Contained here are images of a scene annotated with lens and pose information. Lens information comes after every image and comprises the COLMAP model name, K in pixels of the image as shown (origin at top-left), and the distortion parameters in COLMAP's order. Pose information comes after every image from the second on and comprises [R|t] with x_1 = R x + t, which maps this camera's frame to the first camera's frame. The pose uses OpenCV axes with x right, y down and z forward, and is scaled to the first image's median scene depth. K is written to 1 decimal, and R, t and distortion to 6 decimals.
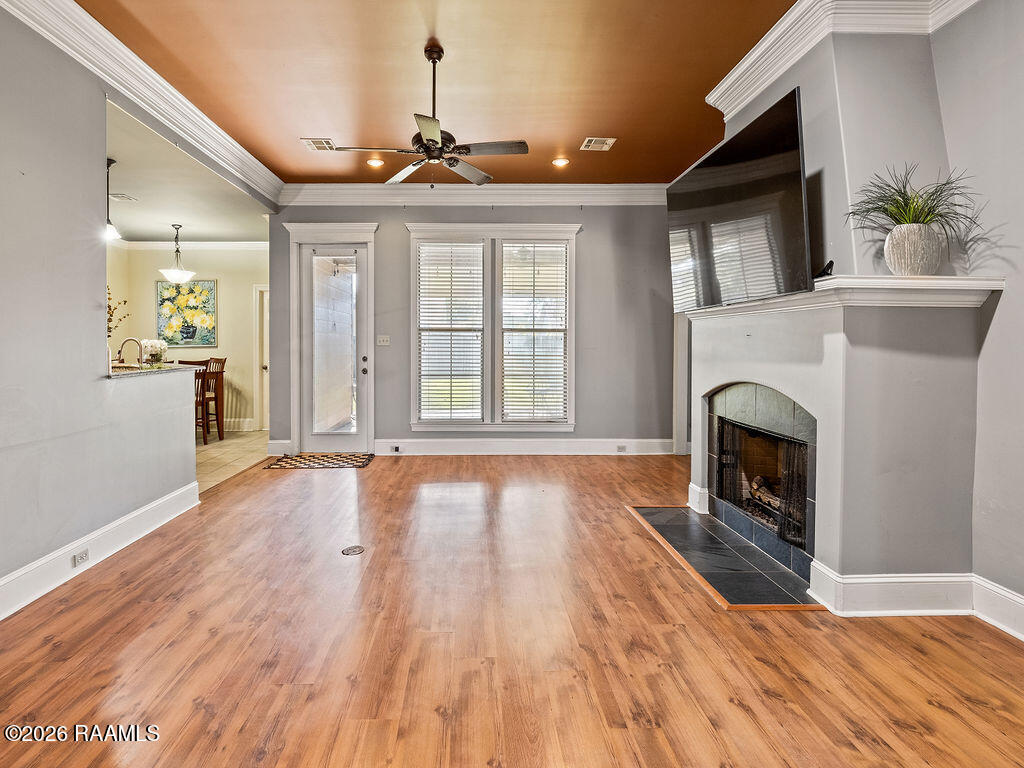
lens RADIAL K [[504.1, 0, 473.2], [0, 504.1, 344.1], [0, 0, 1]] dist [0.007381, -0.001743]
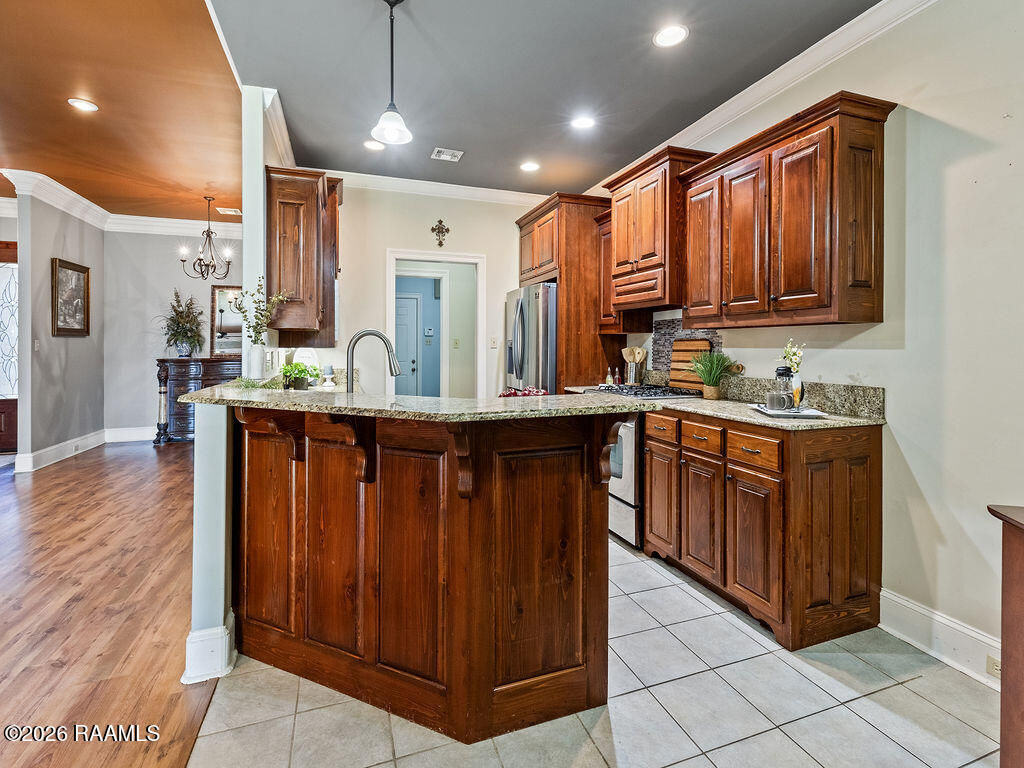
lens RADIAL K [[478.6, 0, 521.4], [0, 478.6, 351.2], [0, 0, 1]] dist [0.008239, -0.003363]
pose [[-0.937441, 0.013986, -0.347863, -0.477009], [0.009003, 0.999832, 0.015938, -0.000399], [0.348028, 0.011809, -0.937410, 1.063344]]
